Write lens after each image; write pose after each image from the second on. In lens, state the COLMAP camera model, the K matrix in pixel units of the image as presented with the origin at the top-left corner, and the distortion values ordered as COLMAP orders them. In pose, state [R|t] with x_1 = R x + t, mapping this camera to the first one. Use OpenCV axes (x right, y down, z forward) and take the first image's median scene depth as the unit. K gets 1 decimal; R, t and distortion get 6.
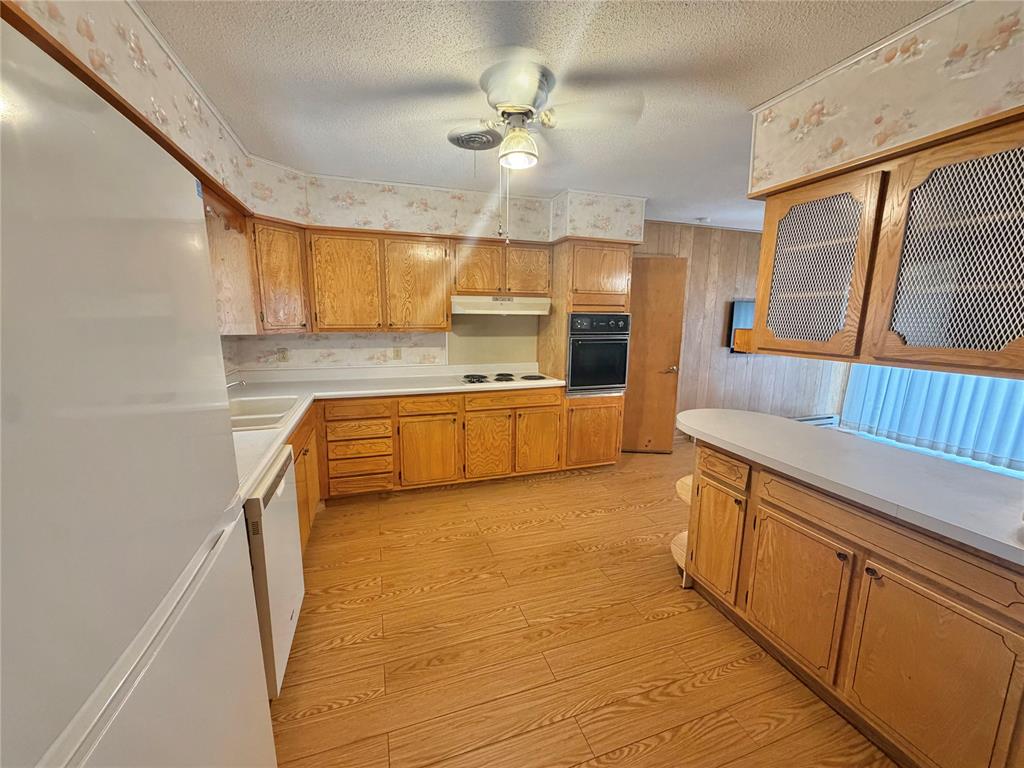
lens RADIAL K [[405.8, 0, 508.7], [0, 405.8, 382.6], [0, 0, 1]] dist [-0.001320, 0.000014]
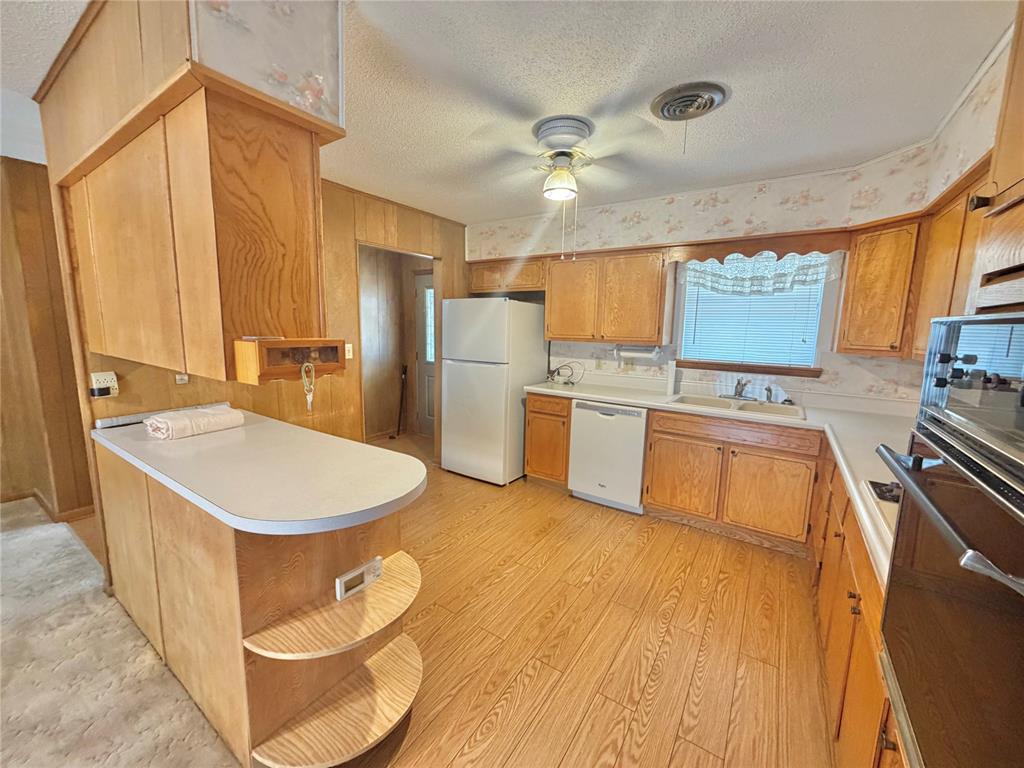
lens RADIAL K [[405.8, 0, 510.0], [0, 405.8, 383.2], [0, 0, 1]] dist [-0.001320, 0.000014]
pose [[-0.791256, 0.064351, -0.608090, 0.482608], [-0.127196, 0.955374, 0.266612, -0.172194], [0.598110, 0.288305, -0.747760, 1.058597]]
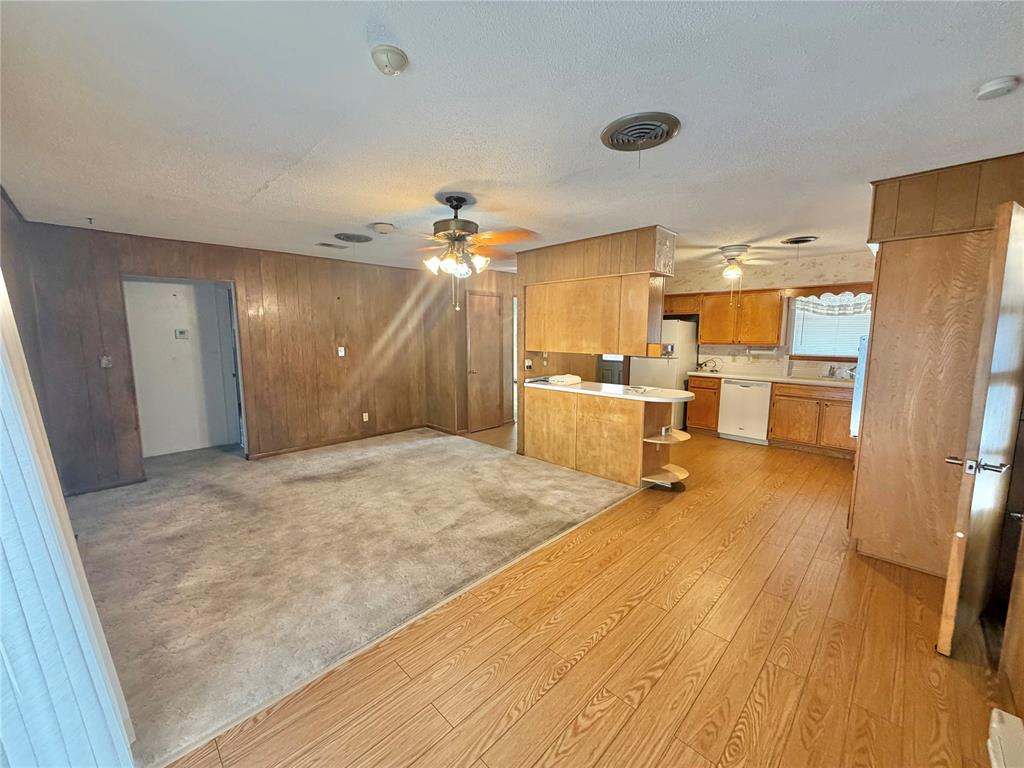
lens RADIAL K [[405.8, 0, 508.9], [0, 405.8, 382.1], [0, 0, 1]] dist [-0.001320, 0.000014]
pose [[-0.894647, 0.049667, -0.444004, 0.924461], [-0.080220, 0.959793, 0.269002, -0.218982], [0.439513, 0.276280, -0.854692, 1.284549]]
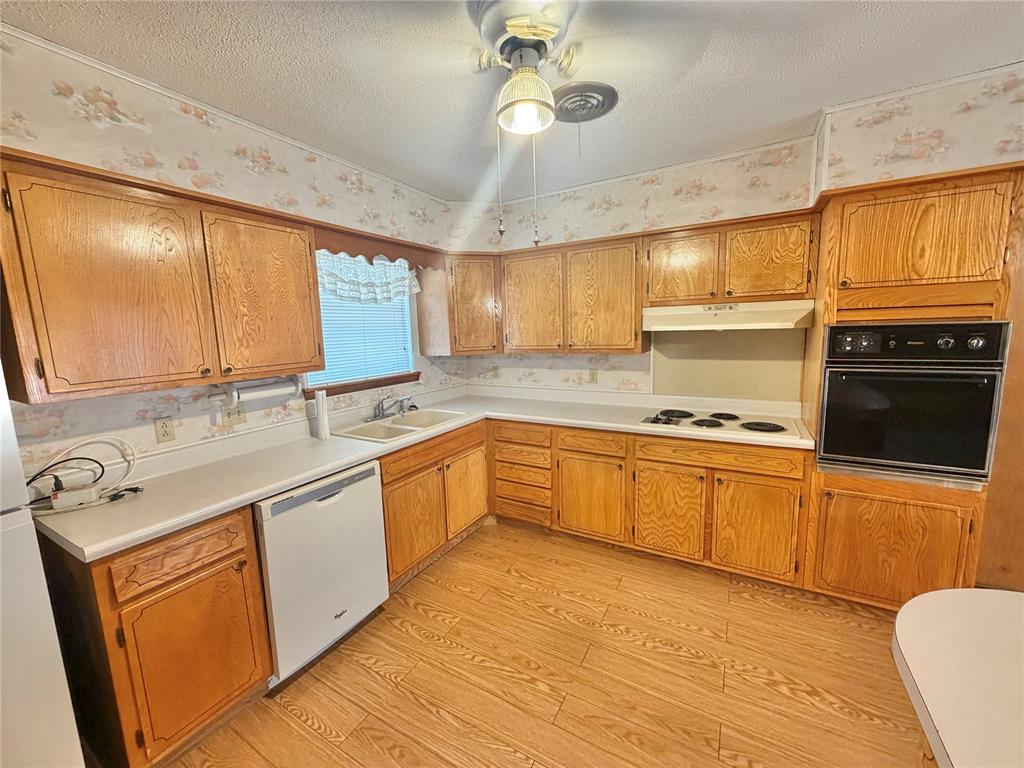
lens RADIAL K [[405.8, 0, 509.1], [0, 405.8, 383.5], [0, 0, 1]] dist [-0.001320, 0.000014]
pose [[0.662322, 0.071971, -0.745755, 0.292409], [-0.087806, 0.995972, 0.018136, -0.062086], [0.744056, 0.053470, 0.665974, 0.298878]]
